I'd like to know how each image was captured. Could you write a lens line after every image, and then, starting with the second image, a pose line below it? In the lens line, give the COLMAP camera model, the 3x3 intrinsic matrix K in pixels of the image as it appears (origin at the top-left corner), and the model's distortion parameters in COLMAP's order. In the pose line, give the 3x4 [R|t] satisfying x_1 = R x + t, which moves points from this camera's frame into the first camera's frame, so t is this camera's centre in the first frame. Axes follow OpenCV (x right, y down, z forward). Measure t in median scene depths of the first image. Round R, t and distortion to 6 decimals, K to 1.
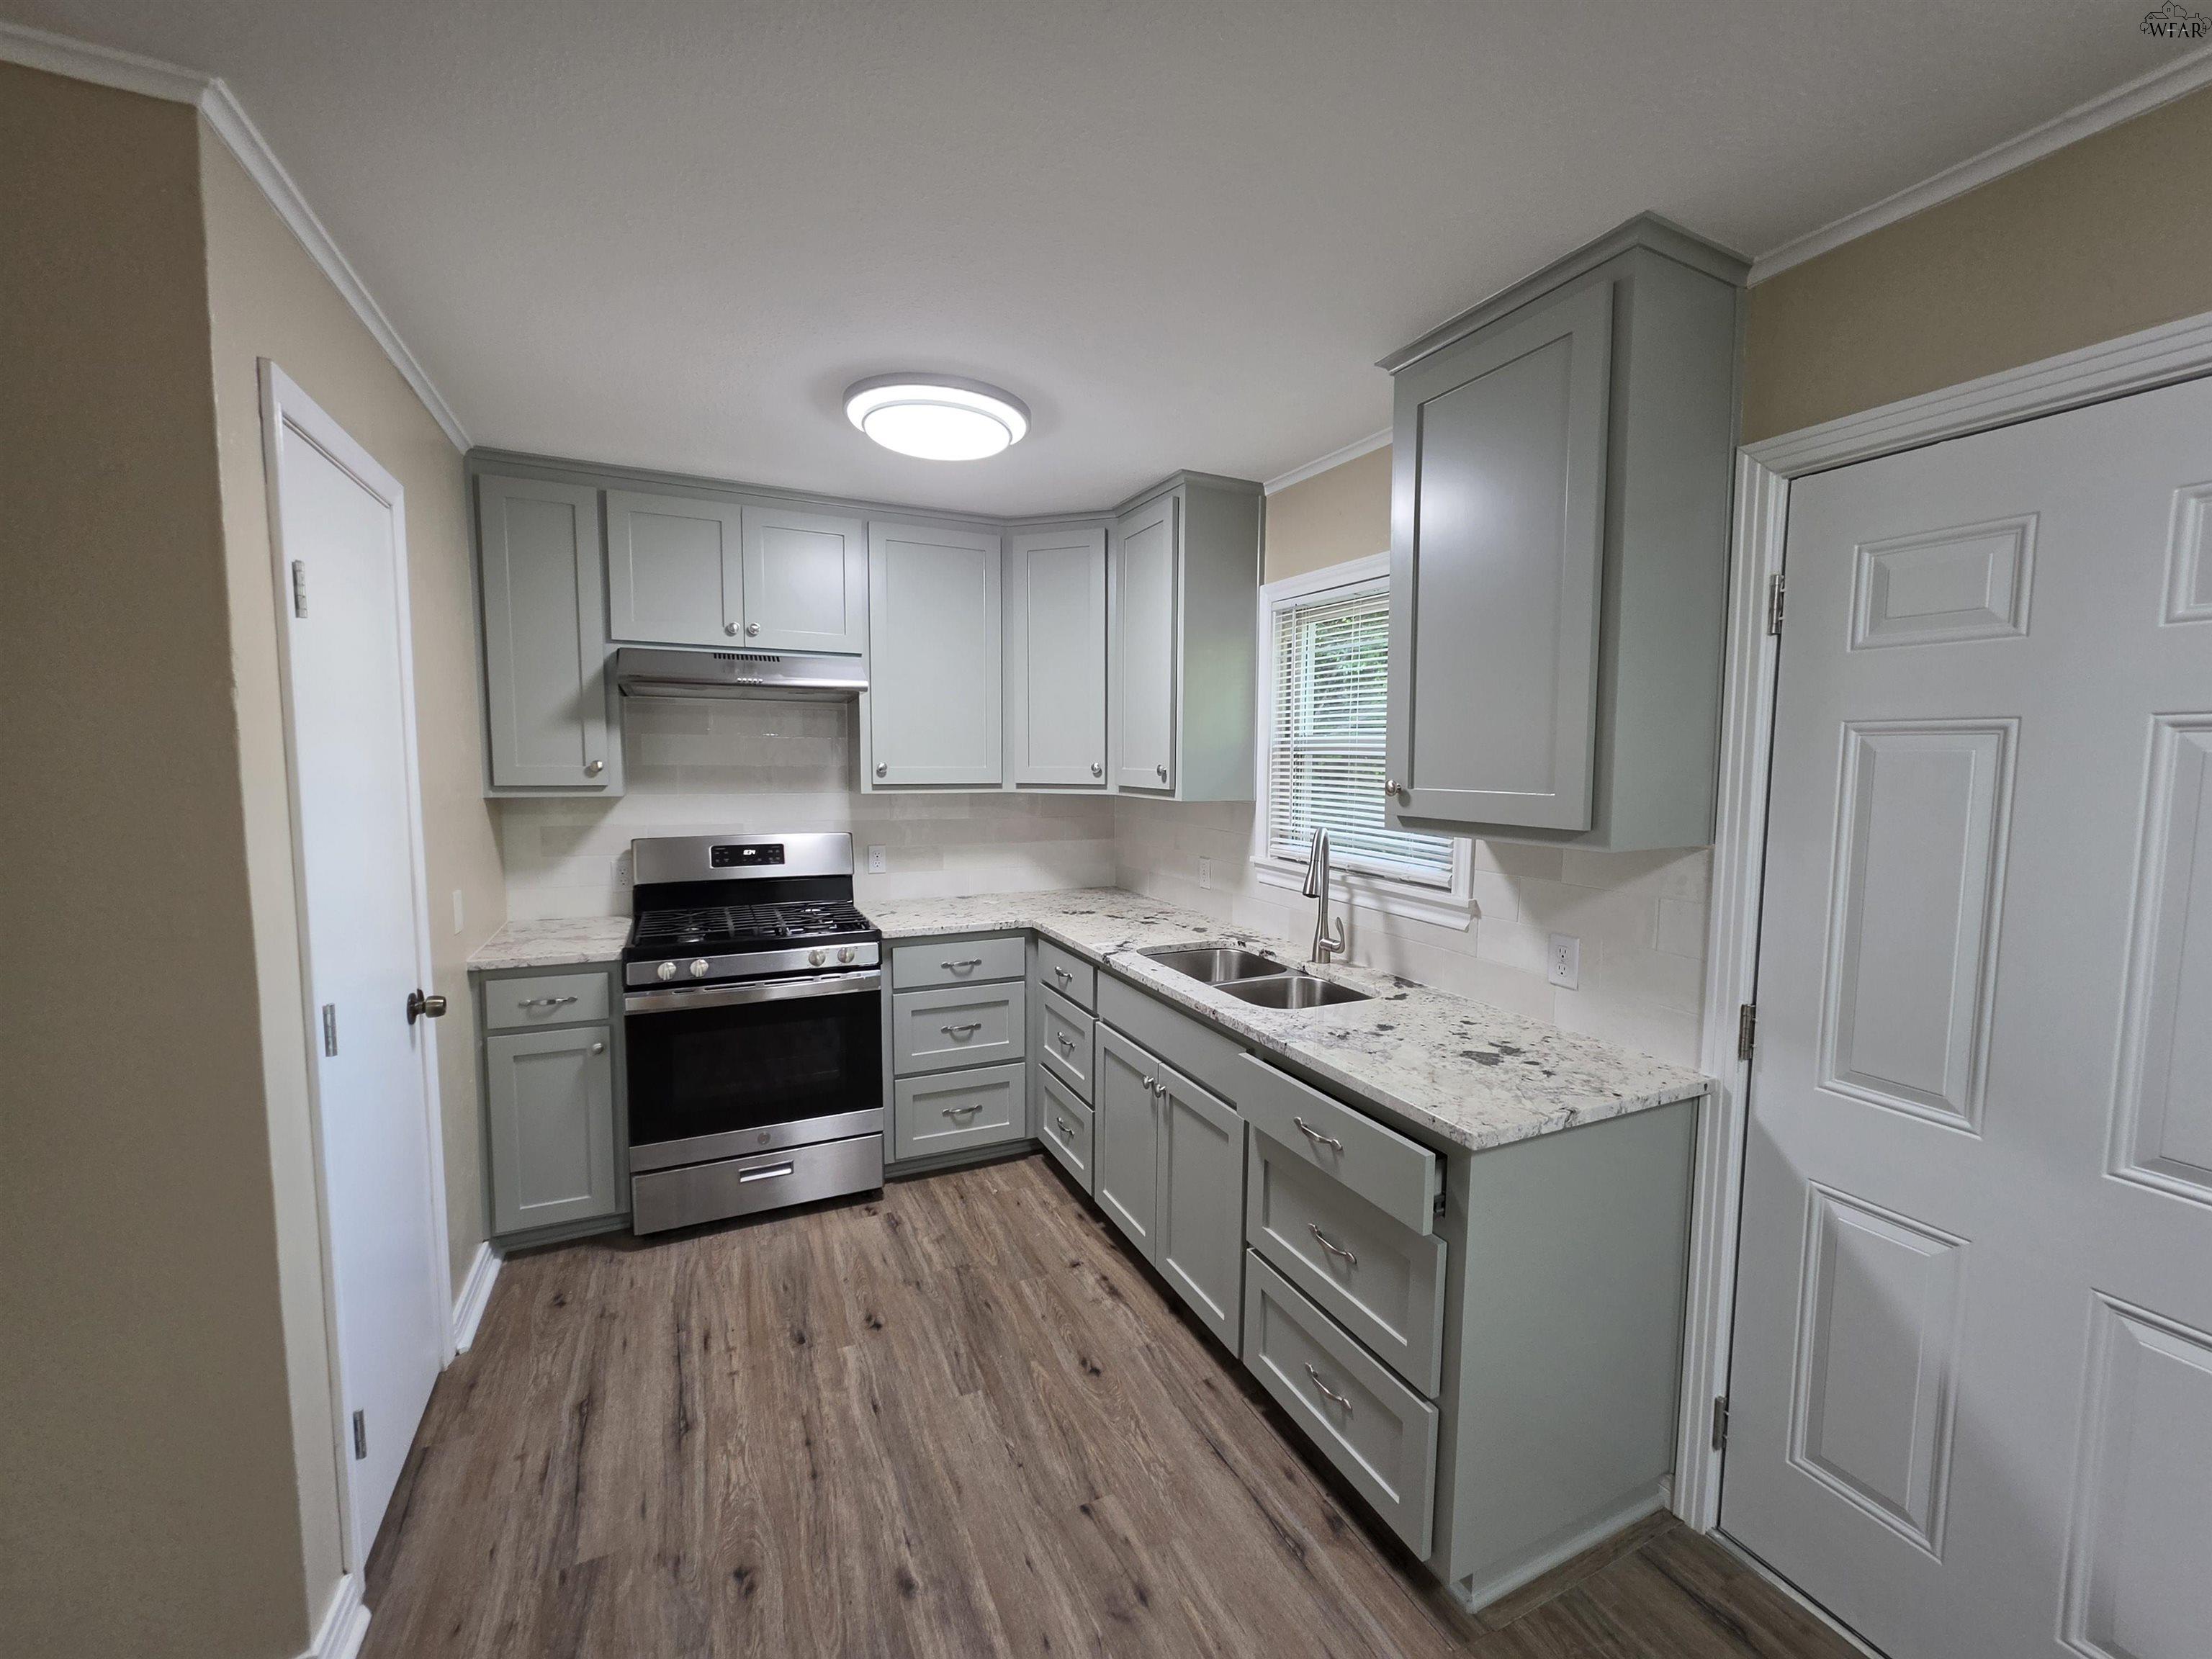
lens RADIAL K [[882.8, 0, 1106.0], [0, 882.8, 829.5], [0, 0, 1]] dist [-0.002271, -0.000038]
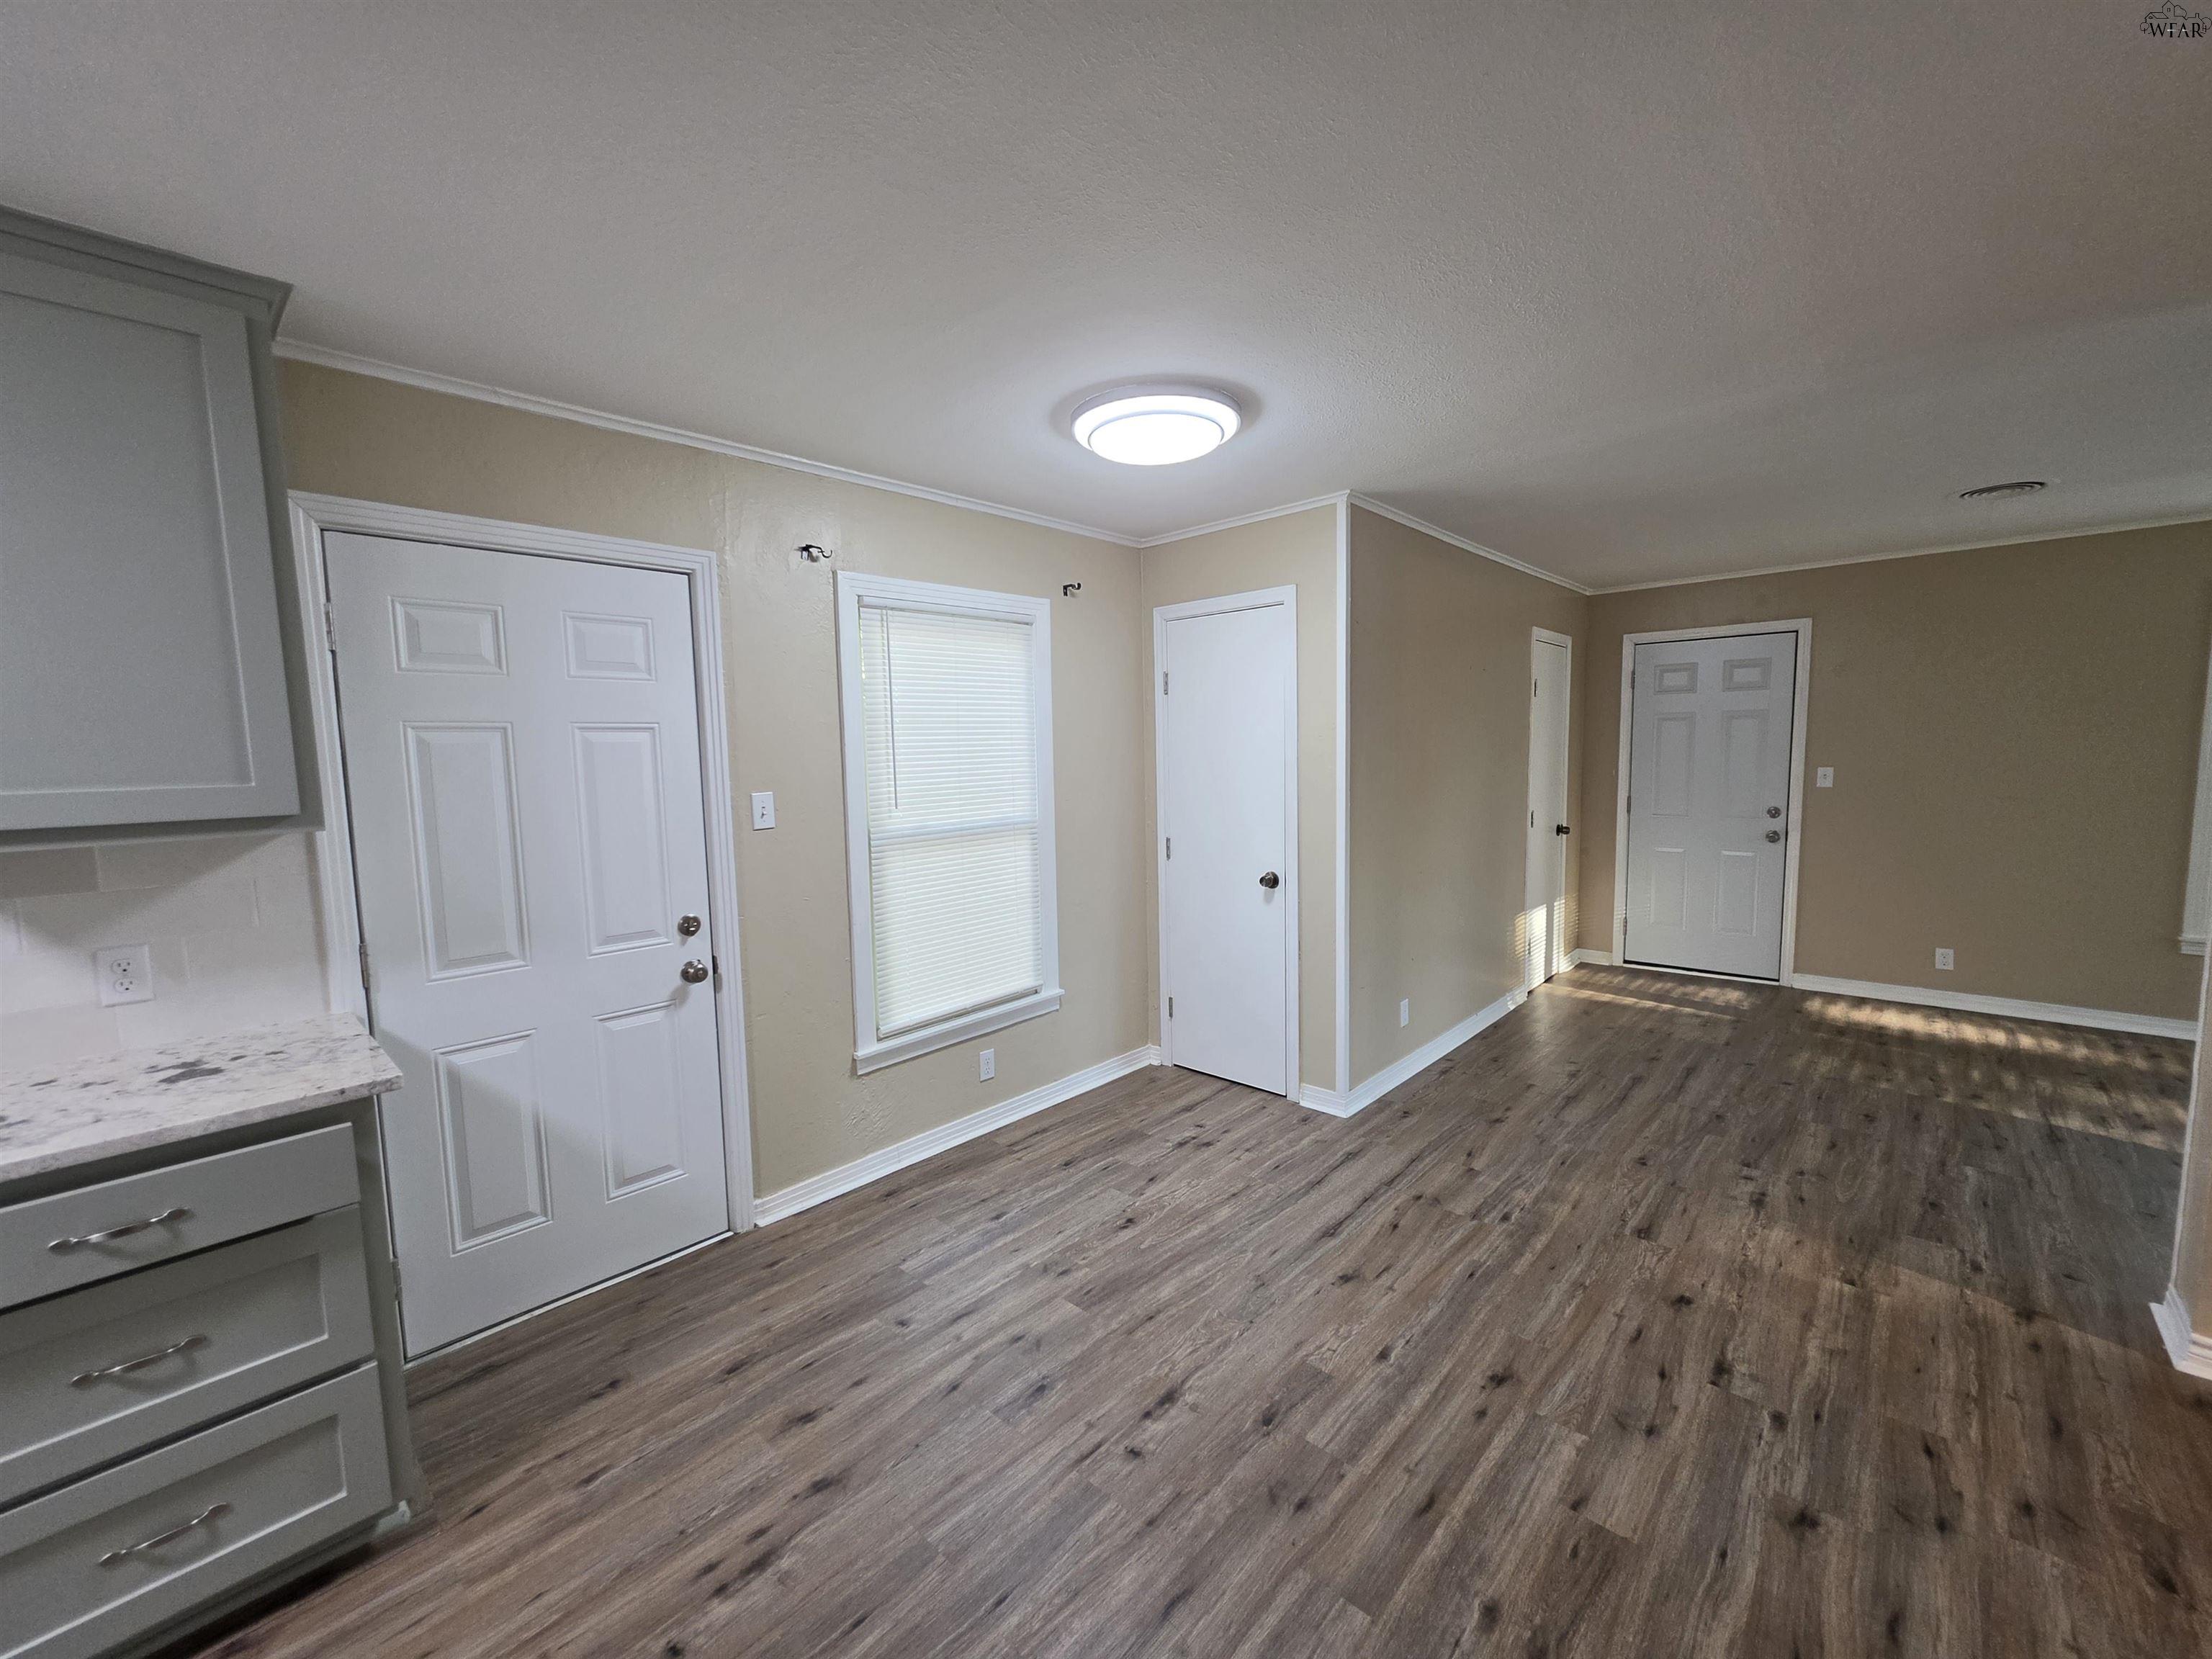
lens RADIAL K [[882.8, 0, 1106.0], [0, 882.8, 829.5], [0, 0, 1]] dist [-0.002271, -0.000038]
pose [[-0.360181, -0.089834, 0.928547, -0.905452], [0.098031, 0.986197, 0.133437, -0.030754], [-0.927717, 0.139088, -0.346403, 0.477011]]
